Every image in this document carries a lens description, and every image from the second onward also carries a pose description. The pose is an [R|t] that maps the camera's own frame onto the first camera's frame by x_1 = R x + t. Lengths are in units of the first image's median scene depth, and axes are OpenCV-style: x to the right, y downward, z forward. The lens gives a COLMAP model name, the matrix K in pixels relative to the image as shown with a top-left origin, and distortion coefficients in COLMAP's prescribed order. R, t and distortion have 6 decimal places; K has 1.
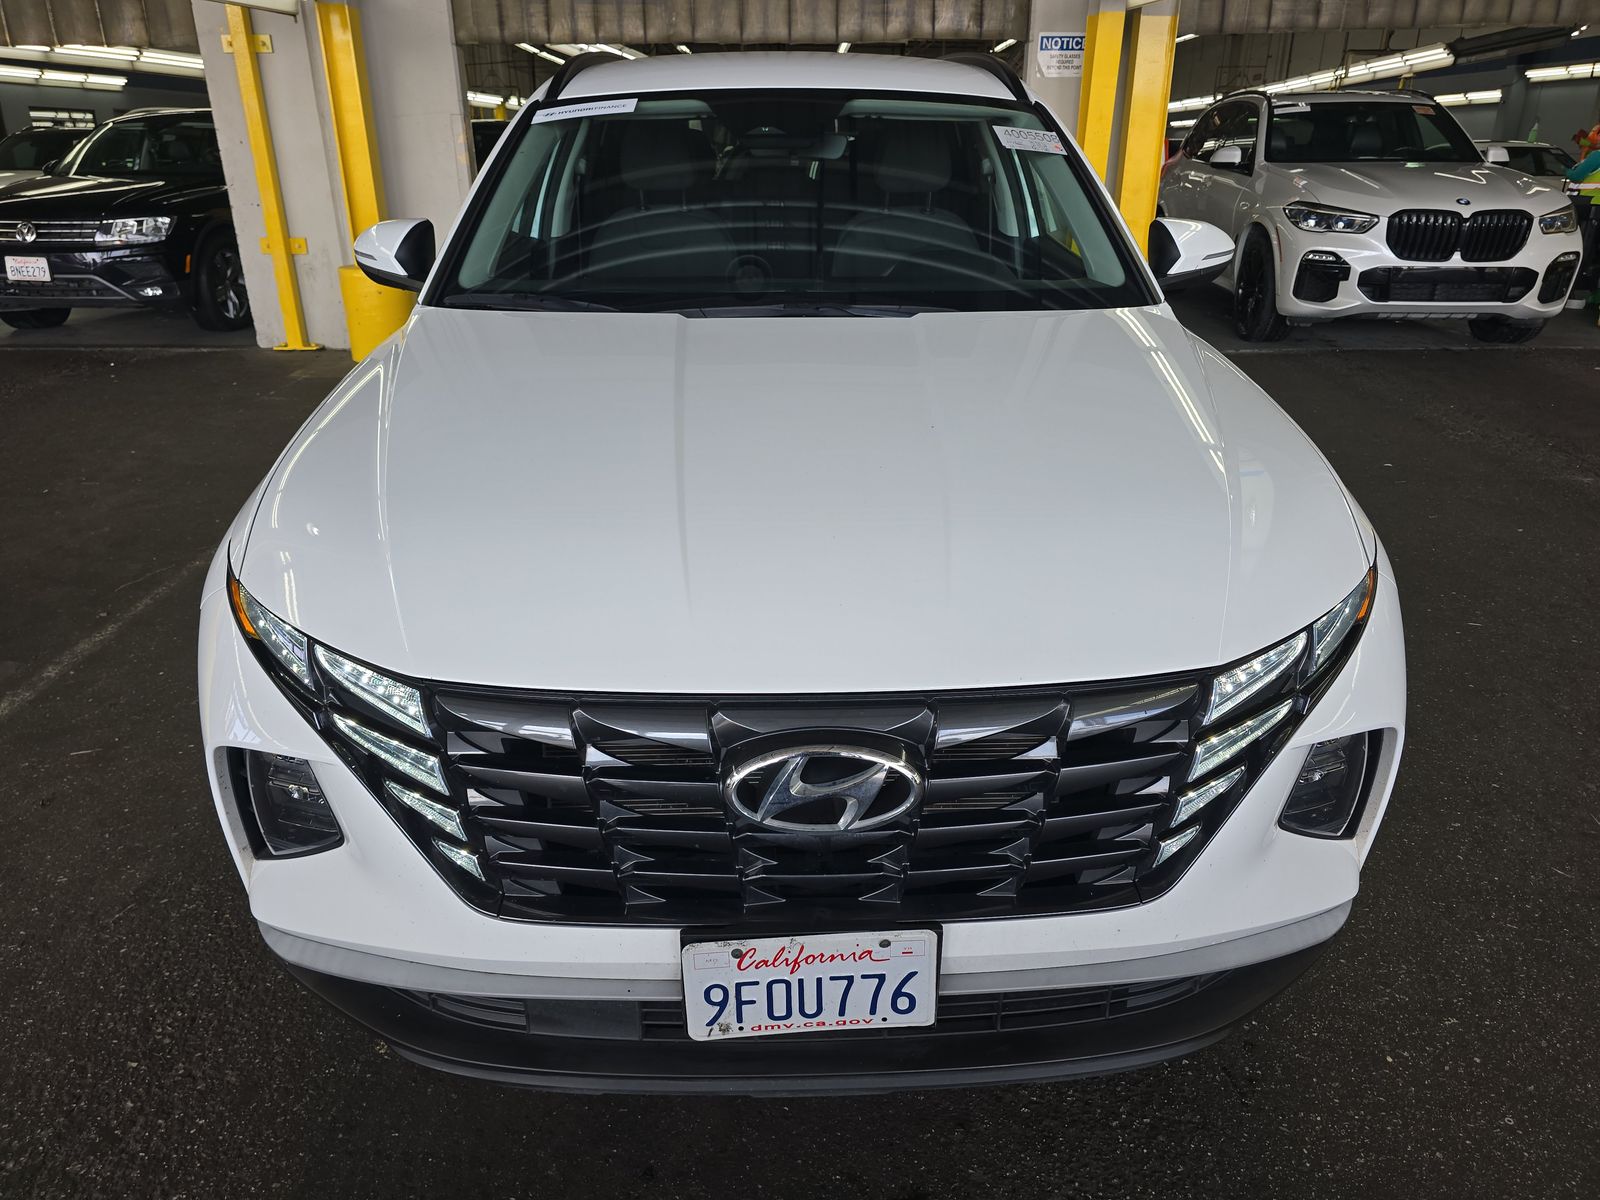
lens RADIAL K [[1099.2, 0, 806.8], [0, 1099.2, 597.3], [0, 0, 1]] dist [0.052782, -0.055274]
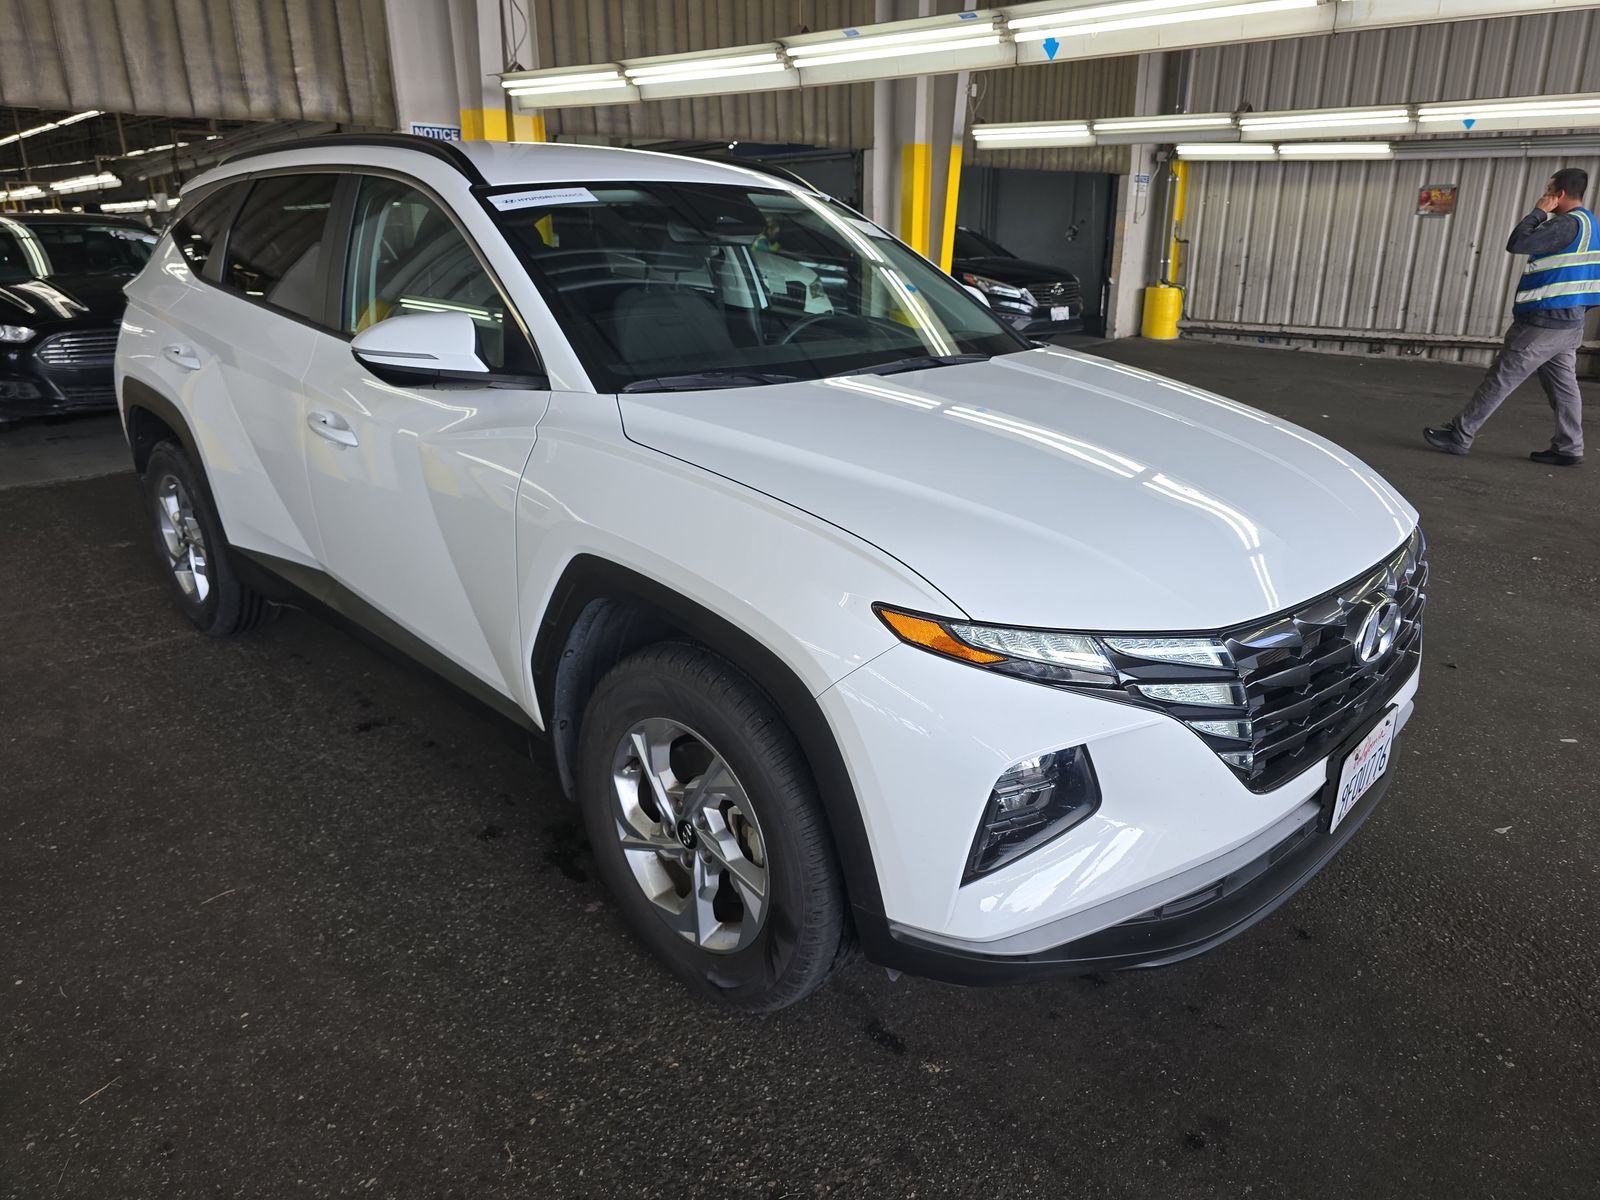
lens RADIAL K [[1099.2, 0, 806.8], [0, 1099.2, 597.3], [0, 0, 1]] dist [0.052782, -0.055274]
pose [[0.710848, -0.220746, 0.667807, -0.311157], [0.263920, 0.963809, 0.037660, -0.028285], [-0.651952, 0.149477, 0.743381, 0.065902]]
